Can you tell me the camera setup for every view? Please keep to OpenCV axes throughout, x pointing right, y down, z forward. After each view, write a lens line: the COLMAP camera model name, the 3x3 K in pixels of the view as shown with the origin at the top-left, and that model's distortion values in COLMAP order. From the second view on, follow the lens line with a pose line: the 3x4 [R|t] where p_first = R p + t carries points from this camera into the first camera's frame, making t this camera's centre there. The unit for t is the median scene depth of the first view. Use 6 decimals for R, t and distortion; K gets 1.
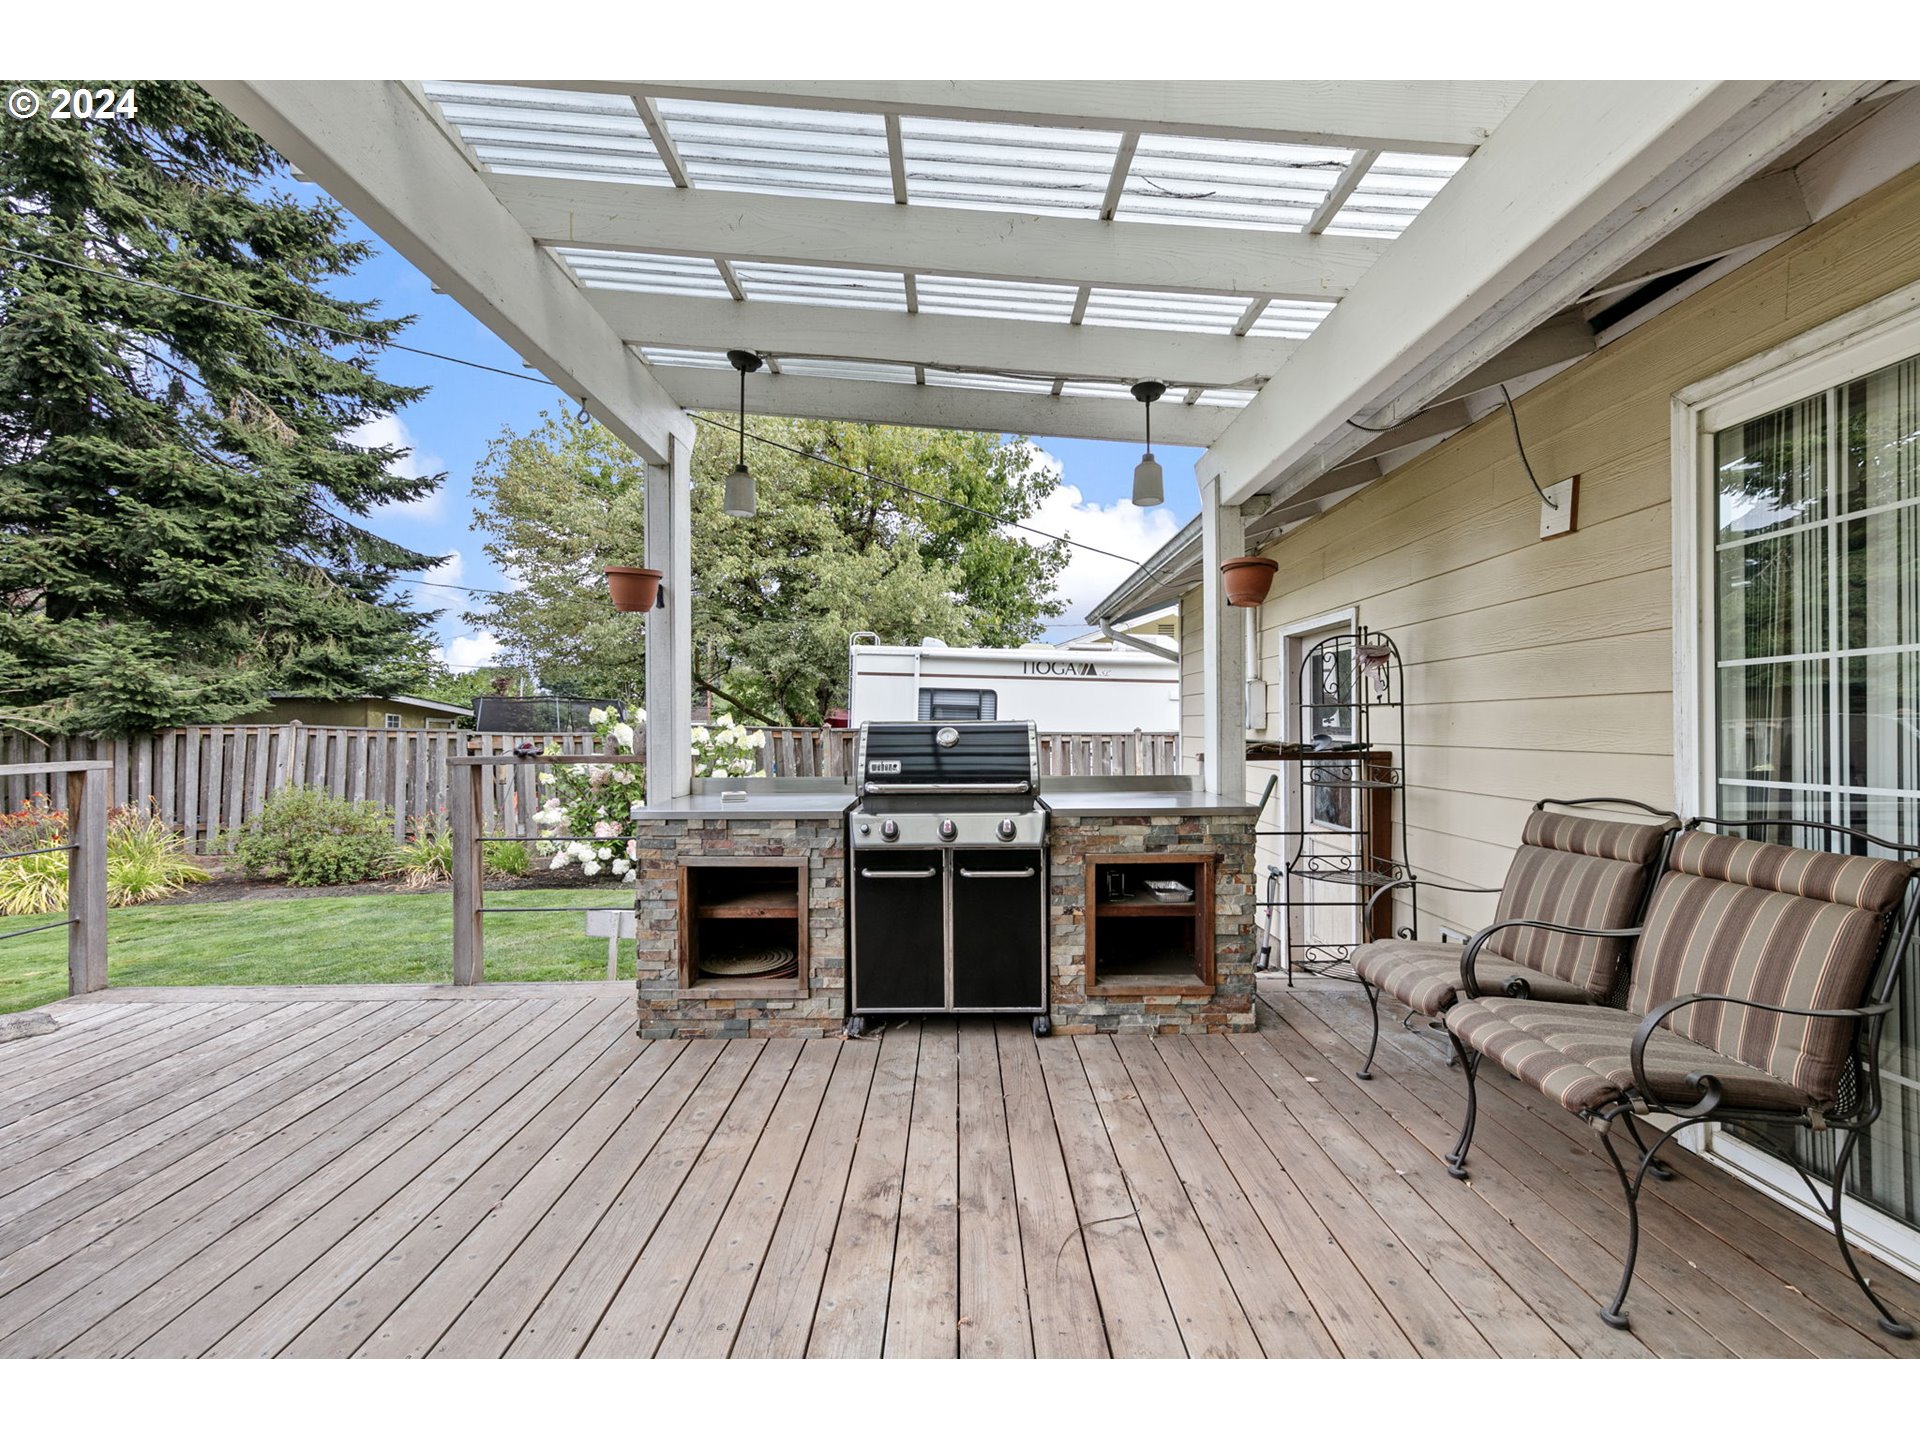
lens RADIAL K [[768.3, 0, 960.0], [0, 768.3, 720.0], [0, 0, 1]] dist [0.006432, 0.000122]
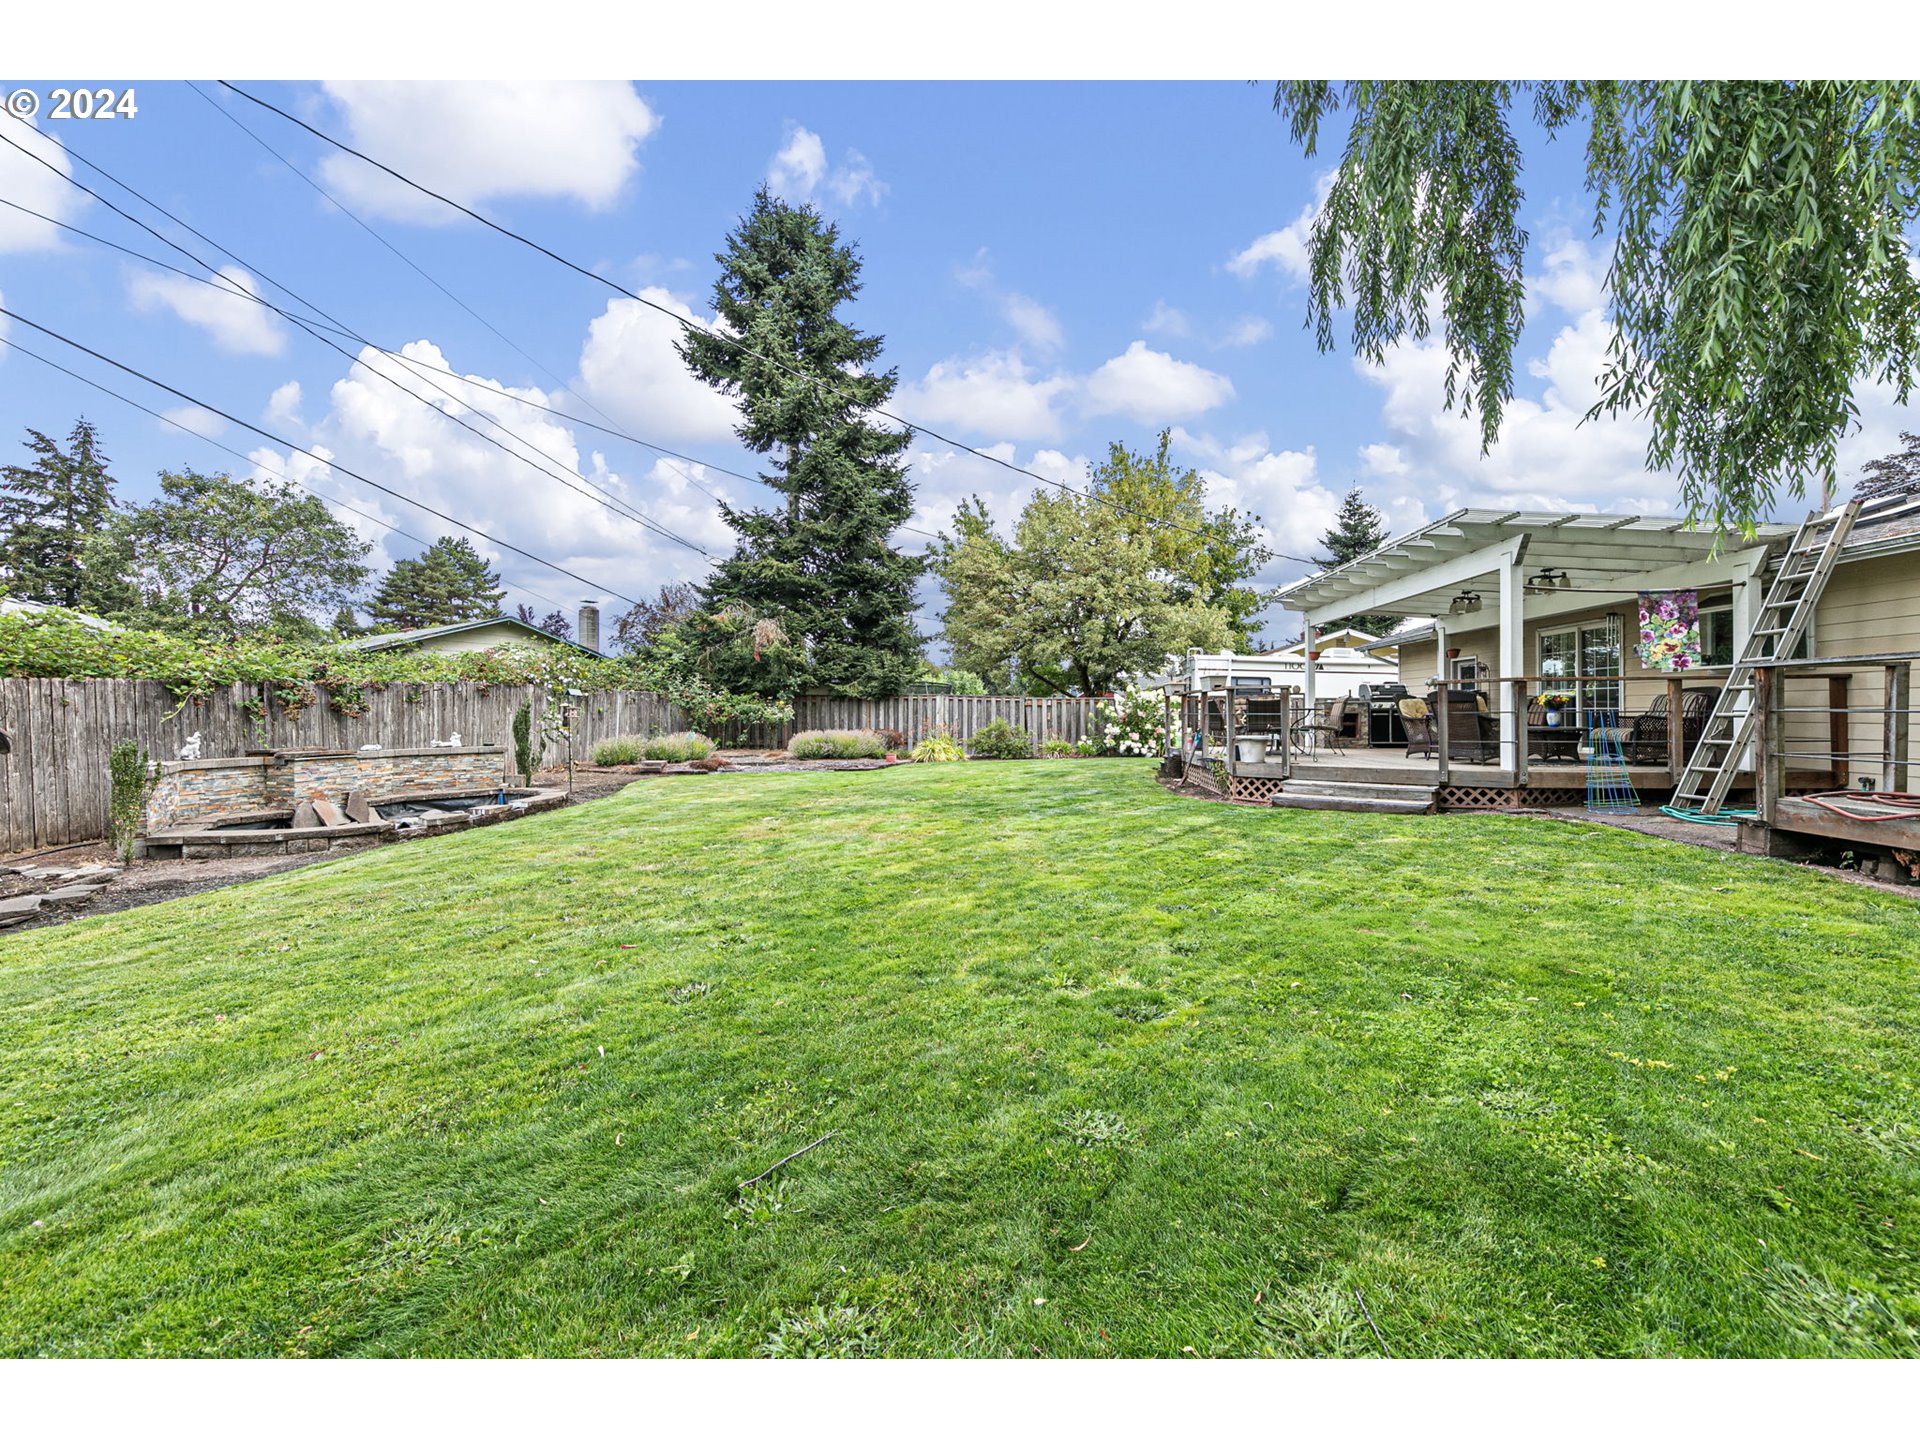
lens RADIAL K [[722.9, 0, 966.6], [0, 722.9, 716.2], [0, 0, 1]] dist [0.002986, 0.000103]
pose [[0.994561, 0.003400, -0.104097, -0.753910], [-0.001997, 0.999906, 0.013582, 0.051233], [0.104134, -0.013300, 0.994474, -1.315328]]
